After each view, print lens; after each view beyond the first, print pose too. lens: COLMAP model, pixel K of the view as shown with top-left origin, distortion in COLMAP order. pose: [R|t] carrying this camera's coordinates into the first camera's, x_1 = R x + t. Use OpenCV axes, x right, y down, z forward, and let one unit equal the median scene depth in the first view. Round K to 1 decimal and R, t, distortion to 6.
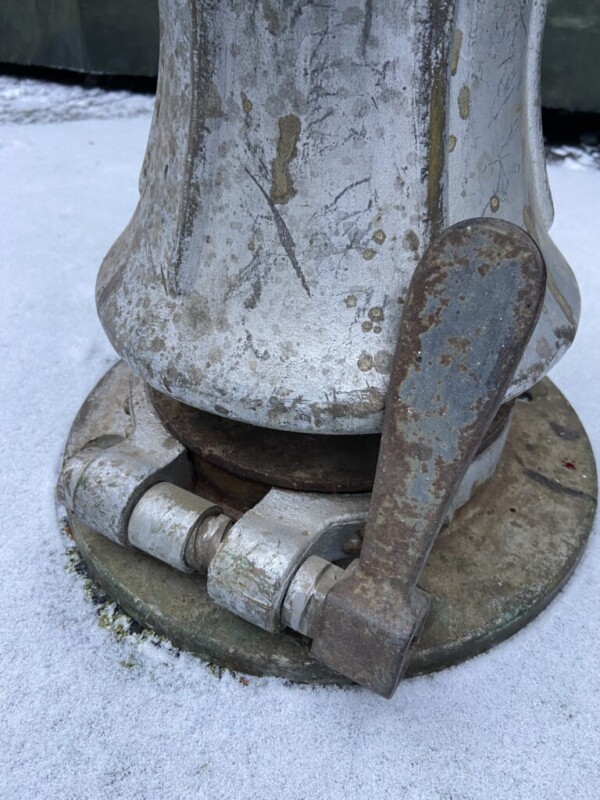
lens RADIAL K [[534.8, 0, 320.1], [0, 534.8, 398.0], [0, 0, 1]] dist [0.035296, -0.004852]
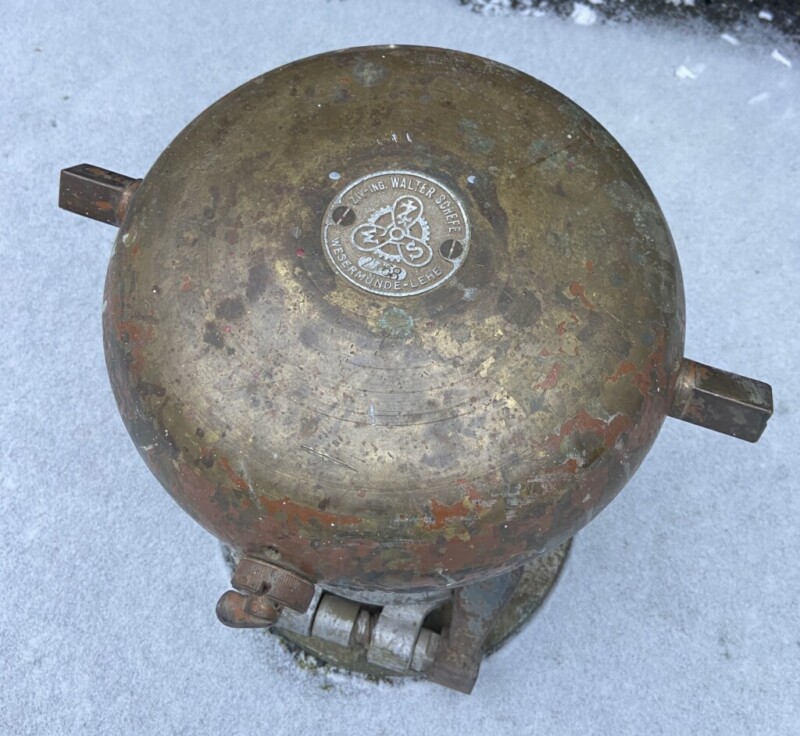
lens RADIAL K [[752.4, 0, 398.1], [0, 752.4, 212.6], [0, 0, 1]] dist [0.063839, 0.000981]
pose [[0.980467, -0.176733, 0.086307, -0.060584], [0.132531, 0.917899, 0.374029, -2.002487], [-0.145324, -0.355285, 0.923392, -0.901312]]
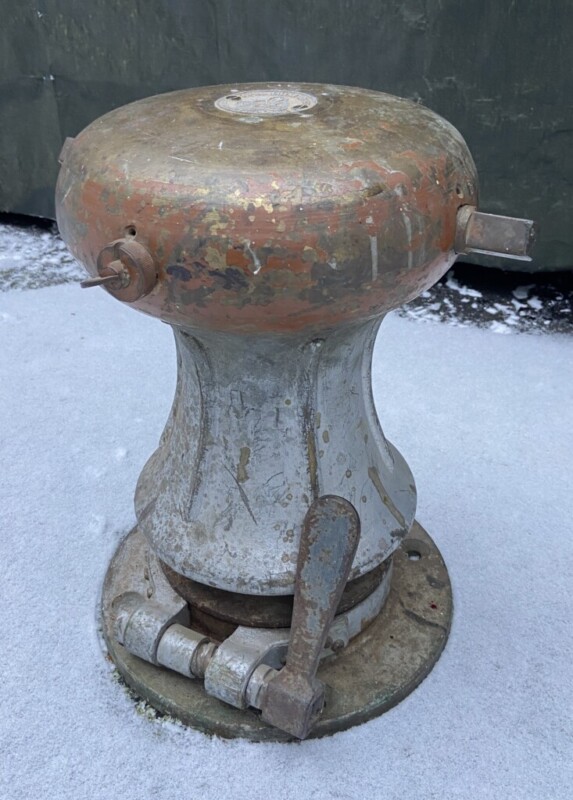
lens RADIAL K [[720.9, 0, 286.5], [0, 720.9, 400.0], [0, 0, 1]] dist [0.088682, -0.101443]
pose [[0.999497, -0.027952, -0.014952, 0.127327], [0.025577, 0.989746, -0.140528, -0.236045], [0.018727, 0.140075, 0.989964, -1.527596]]
